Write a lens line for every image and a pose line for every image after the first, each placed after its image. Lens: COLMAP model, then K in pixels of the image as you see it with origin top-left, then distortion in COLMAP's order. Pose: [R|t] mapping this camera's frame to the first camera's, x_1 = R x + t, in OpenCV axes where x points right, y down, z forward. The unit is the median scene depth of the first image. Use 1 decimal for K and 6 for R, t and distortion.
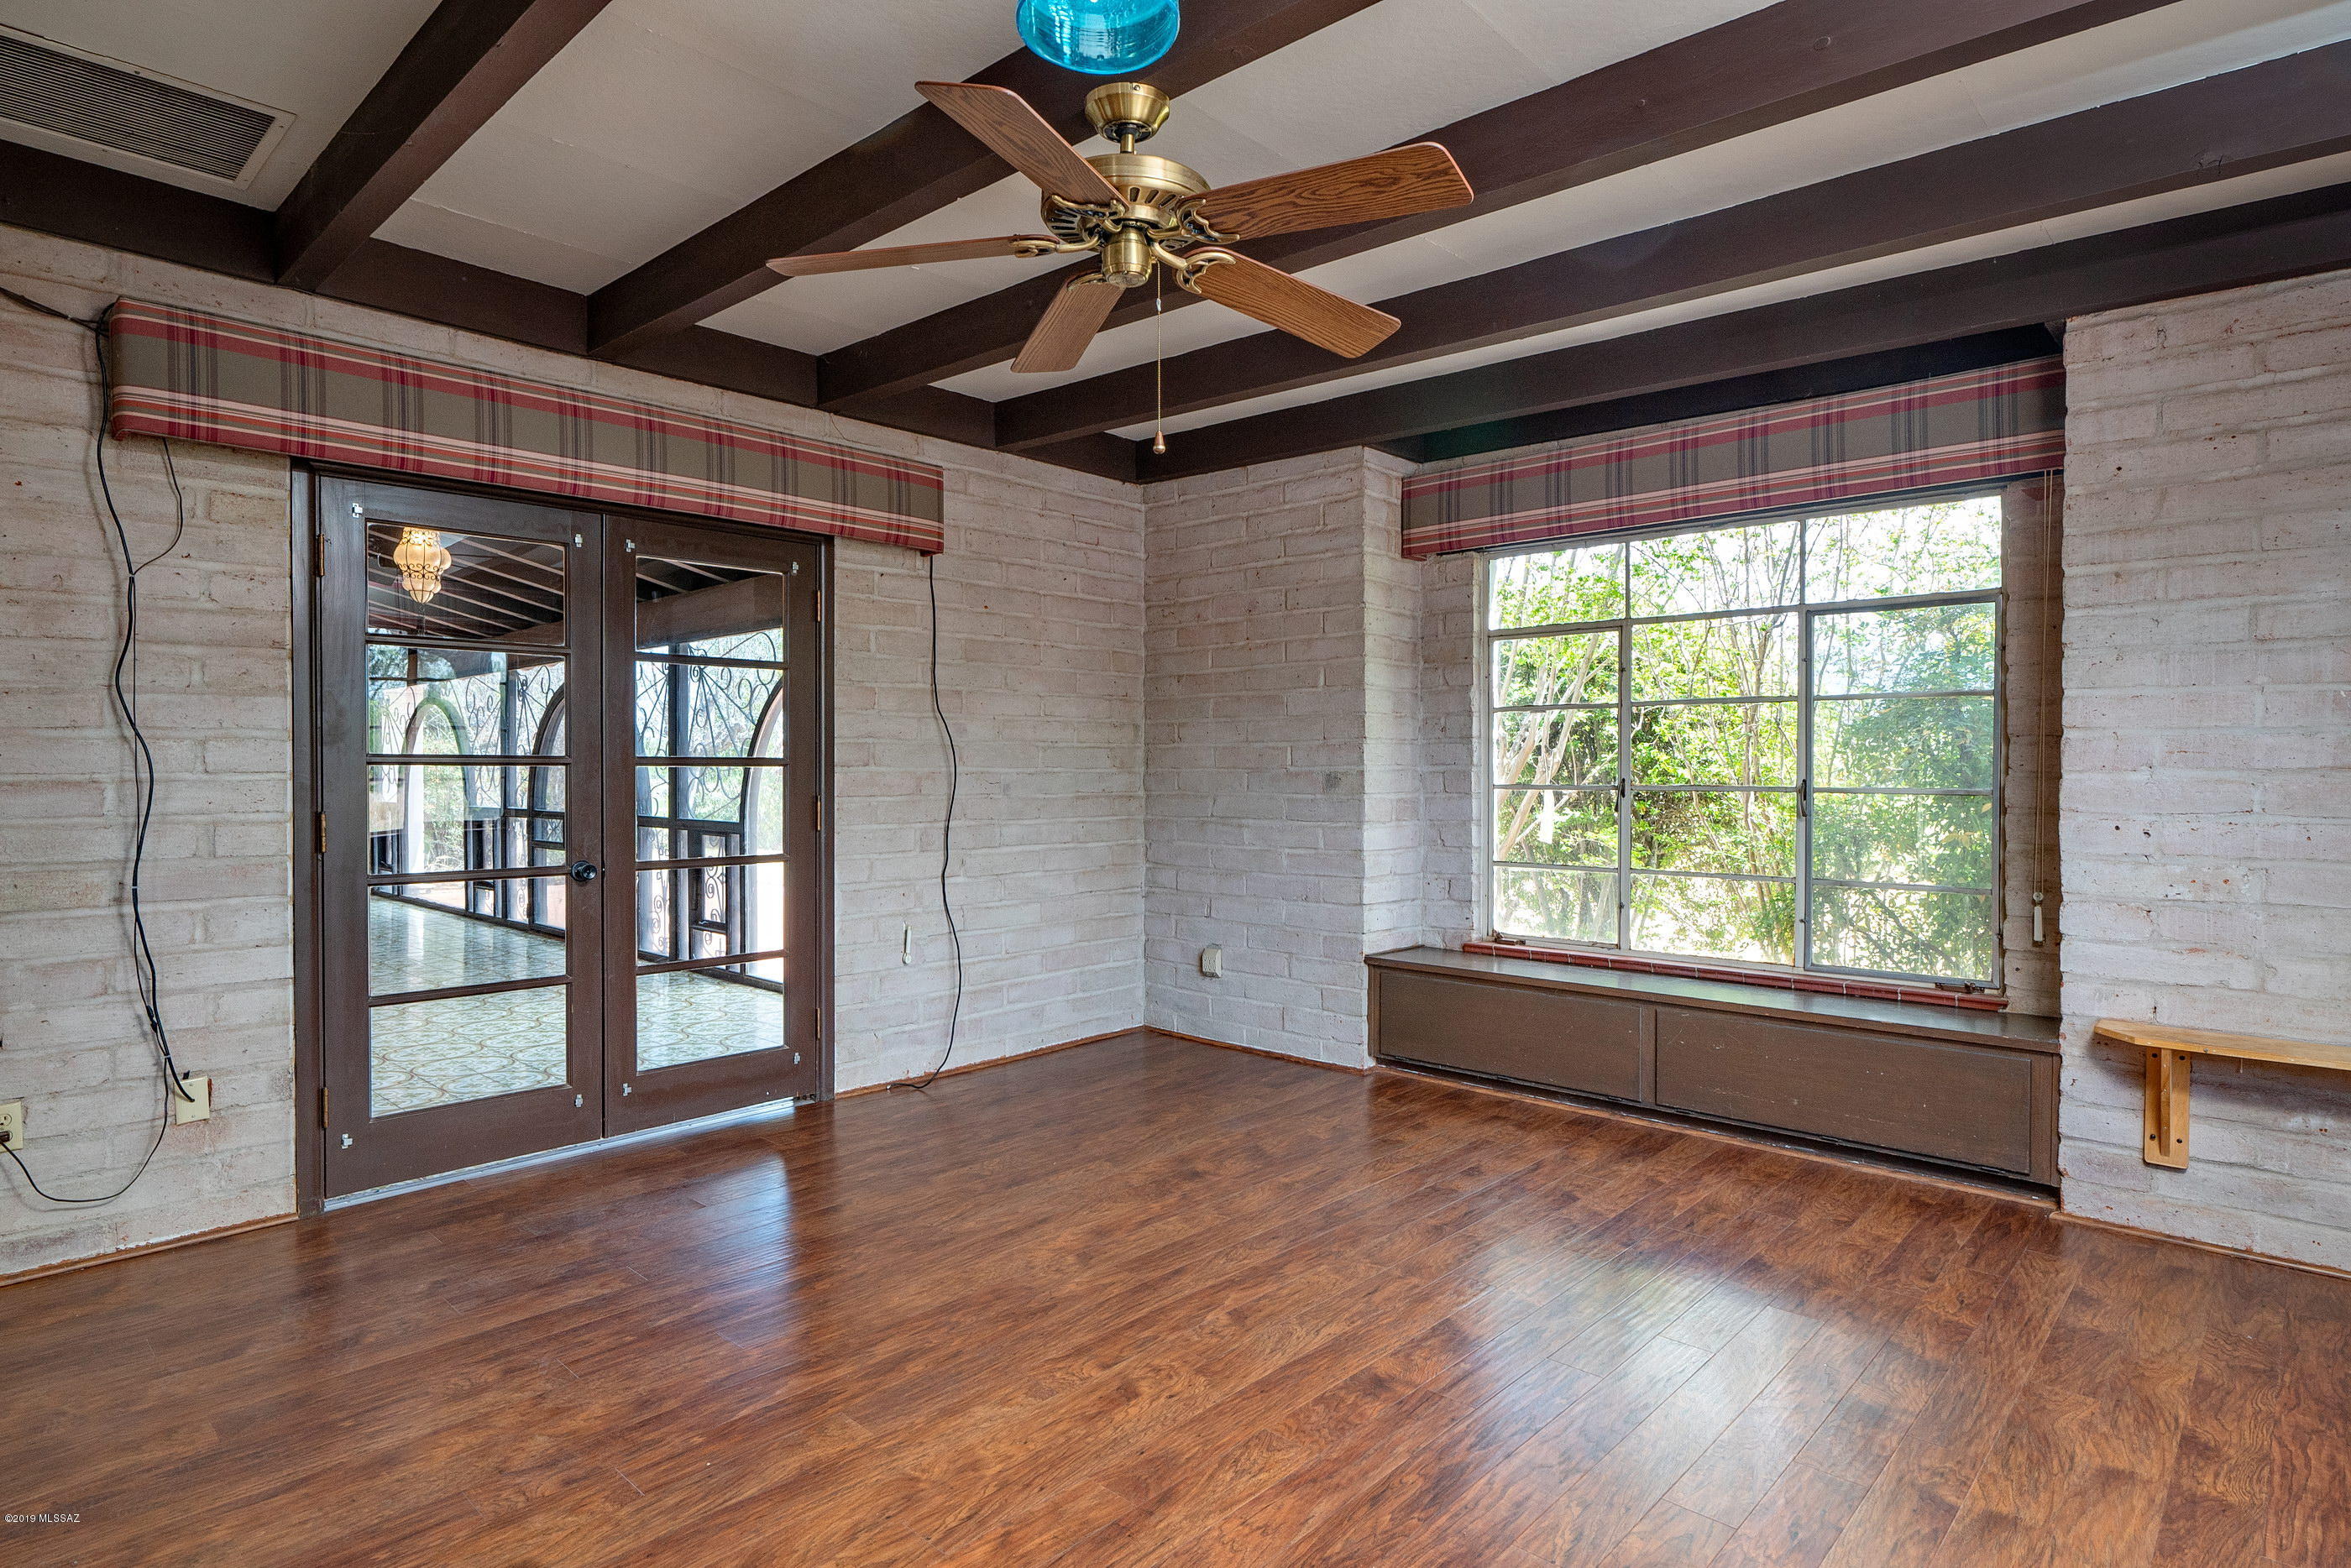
lens RADIAL K [[1277.2, 0, 1101.0], [0, 1277.2, 778.8], [0, 0, 1]] dist [0.002846, 0.001093]
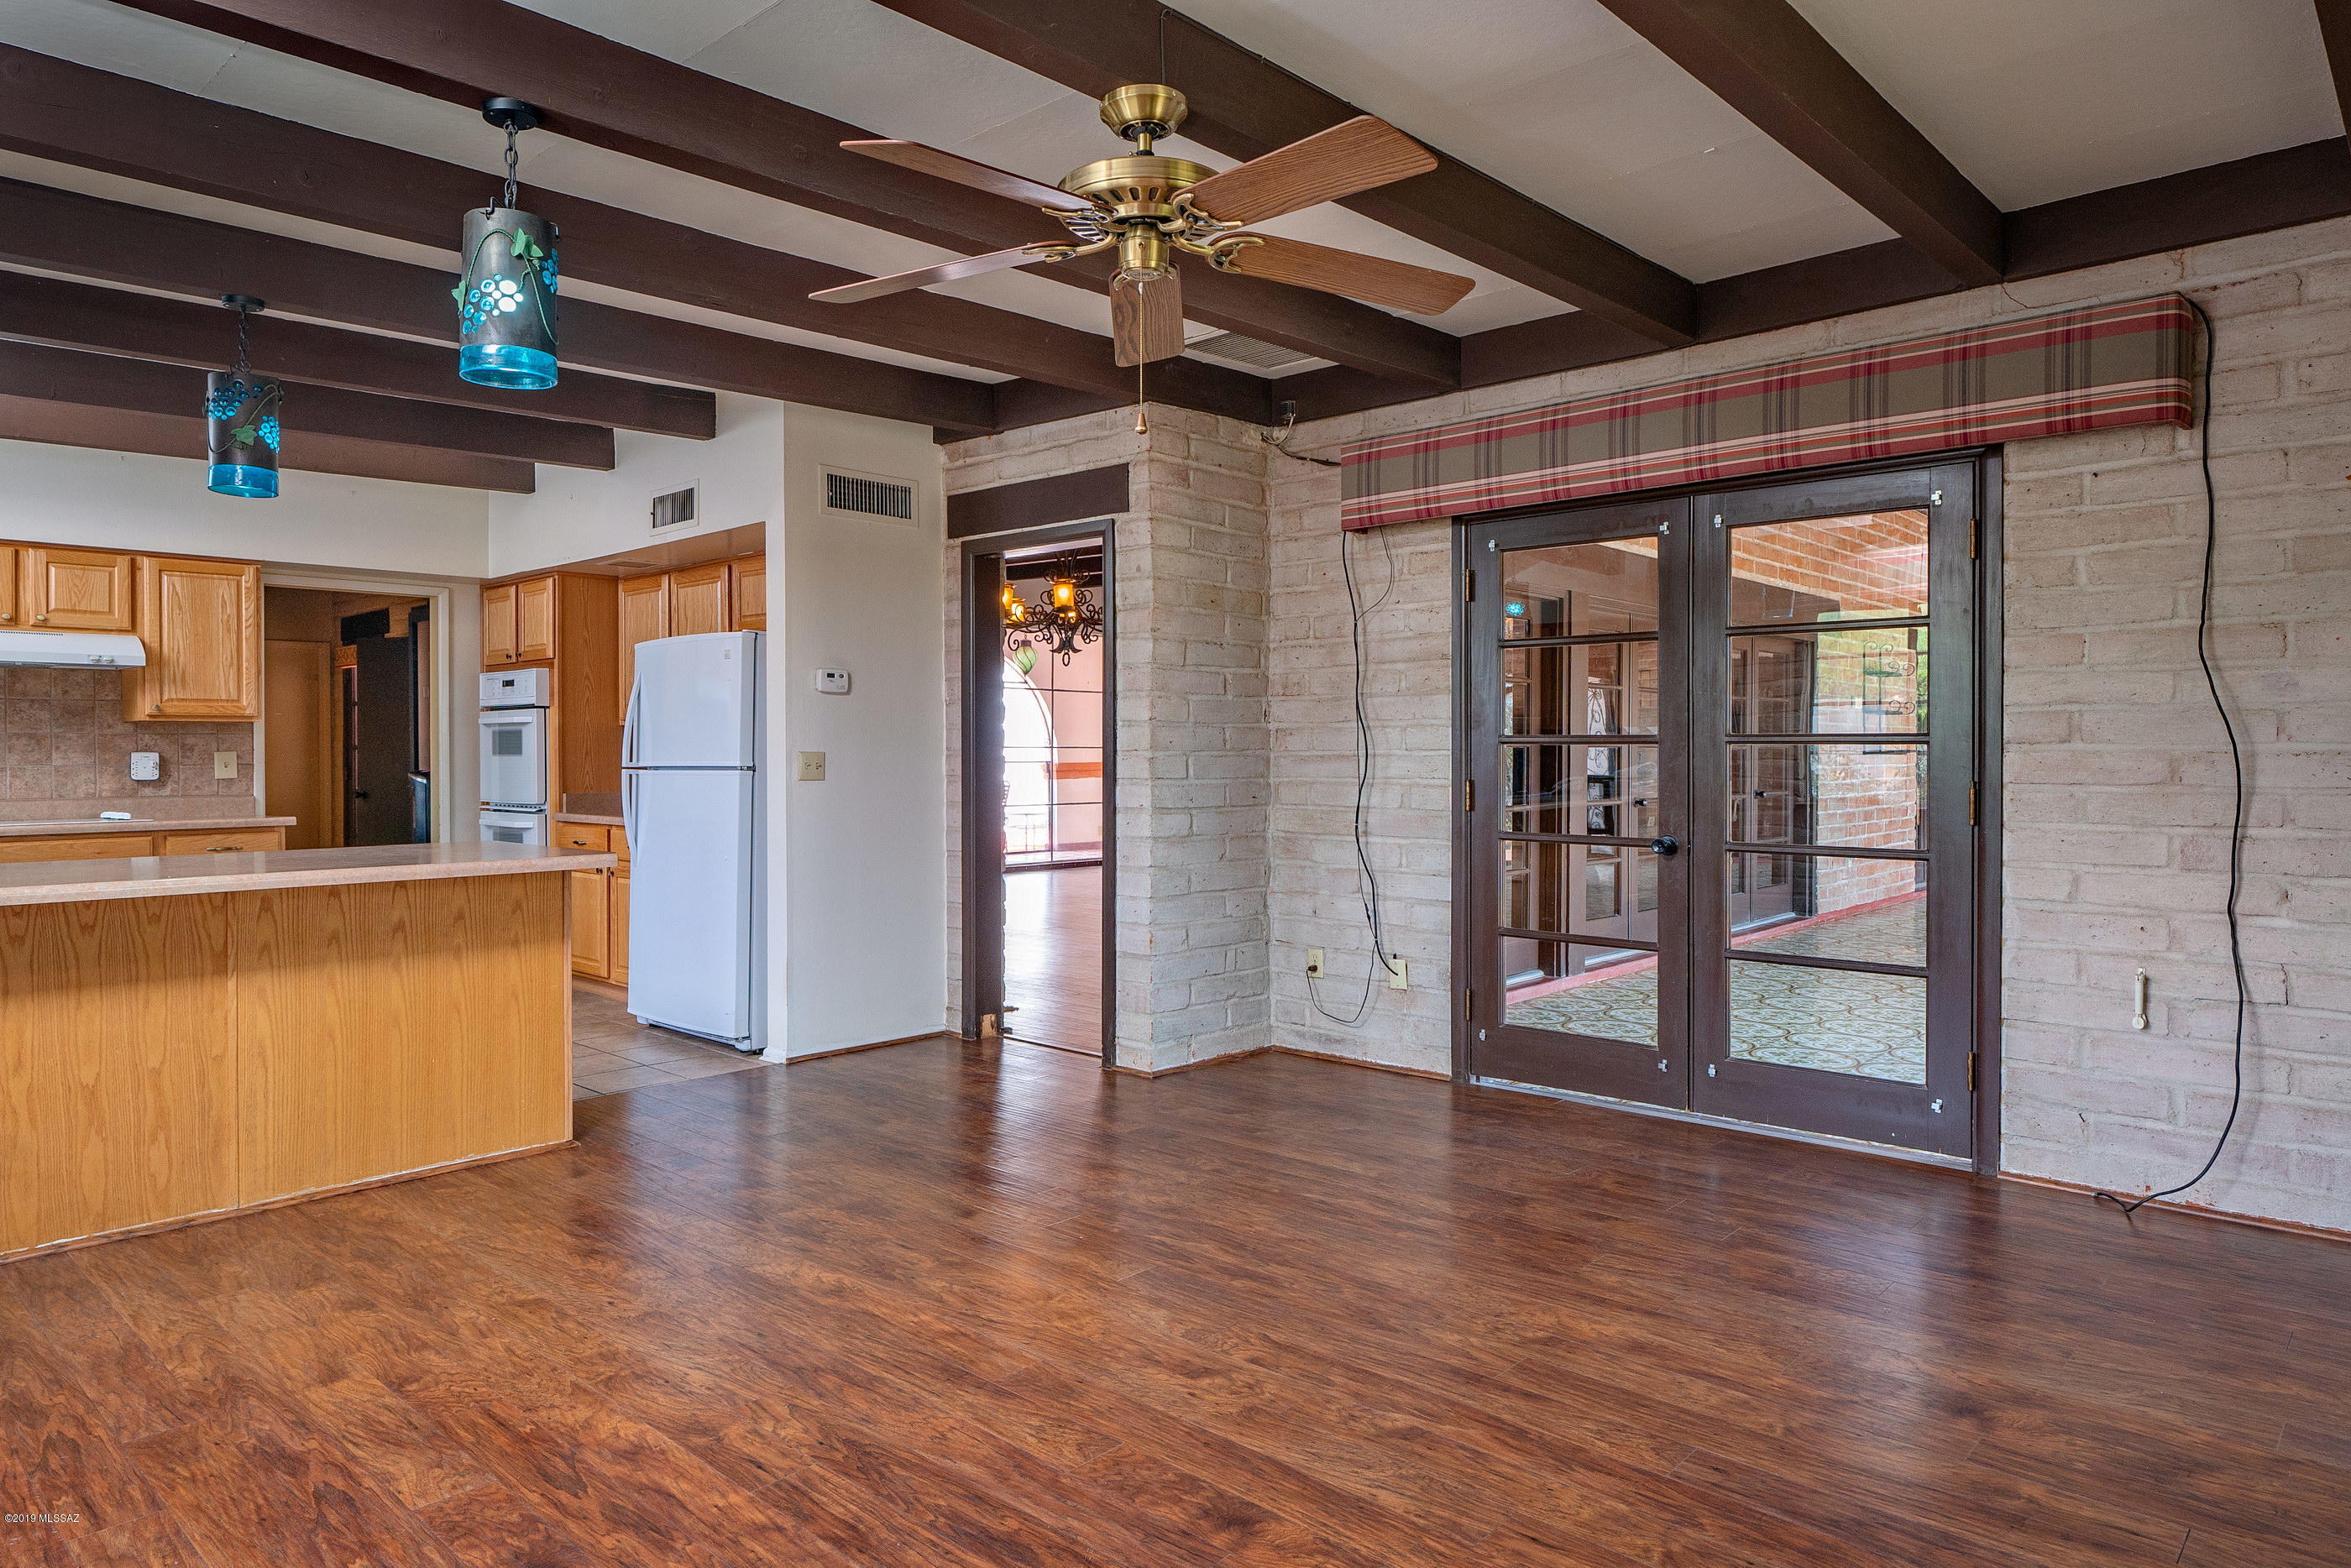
lens RADIAL K [[1296.4, 0, 1249.6], [0, 1296.4, 754.1], [0, 0, 1]] dist [-0.005247, 0.000390]
pose [[0.099891, 0.001272, -0.994998, 0.716195], [-0.009669, 0.999953, 0.000308, 0.001035], [0.994951, 0.009590, 0.099898, 0.656686]]
